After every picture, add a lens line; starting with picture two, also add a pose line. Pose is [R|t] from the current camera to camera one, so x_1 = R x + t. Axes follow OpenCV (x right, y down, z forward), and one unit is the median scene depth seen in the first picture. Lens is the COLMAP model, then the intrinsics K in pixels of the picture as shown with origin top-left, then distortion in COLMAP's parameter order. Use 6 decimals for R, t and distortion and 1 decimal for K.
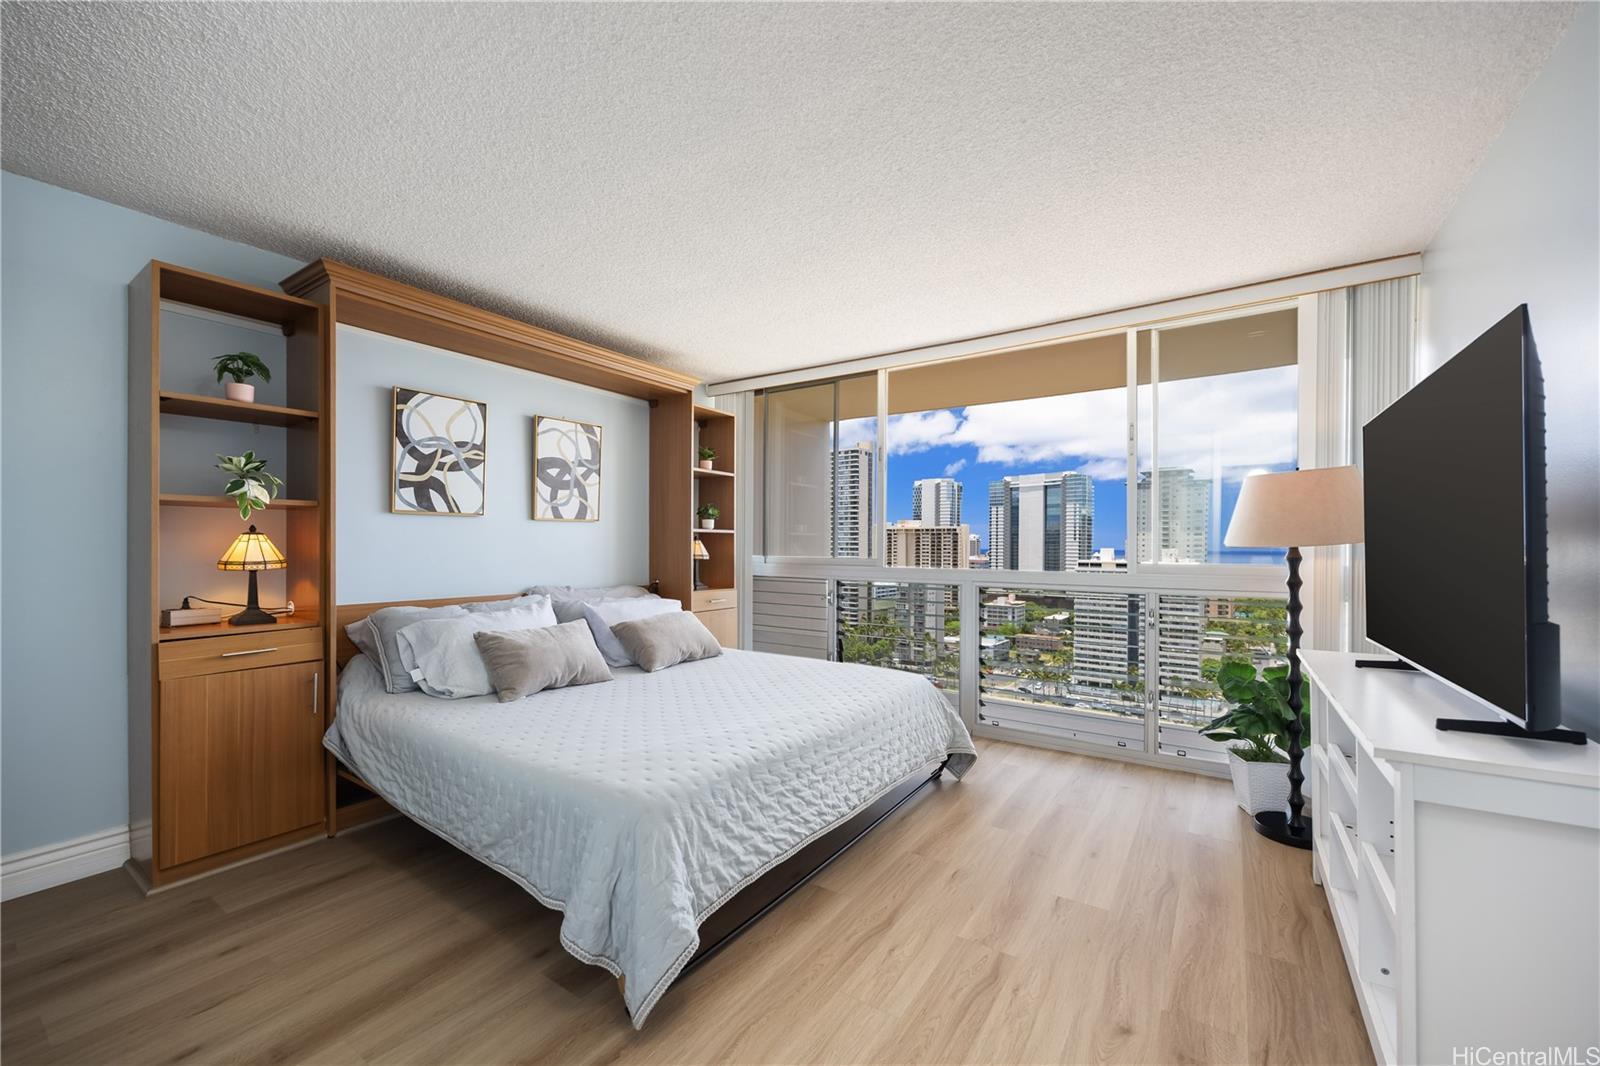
lens RADIAL K [[628.8, 0, 804.6], [0, 628.8, 548.2], [0, 0, 1]] dist [0.000080, 0.000025]
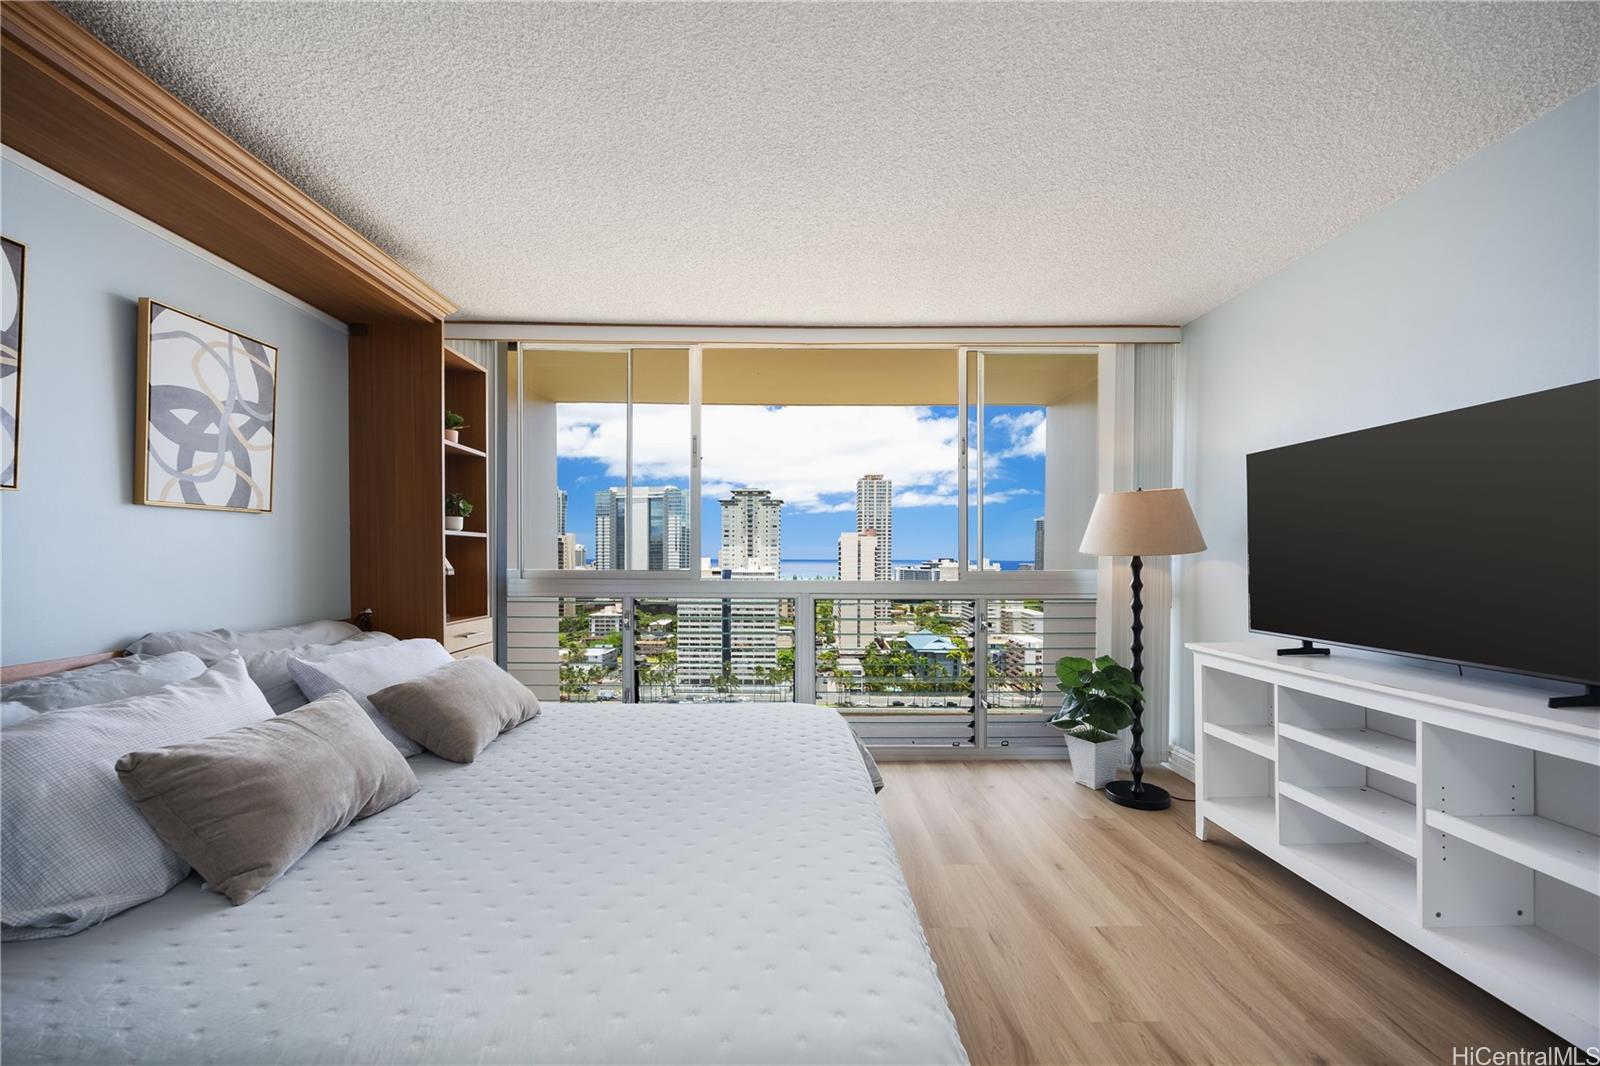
lens RADIAL K [[621.3, 0, 798.9], [0, 621.3, 561.3], [0, 0, 1]] dist [-0.000203, -0.000020]
pose [[0.822246, -0.006970, 0.569090, -0.259856], [0.003972, 0.999971, 0.006510, -0.000079], [-0.569119, -0.003092, 0.822250, 0.263247]]
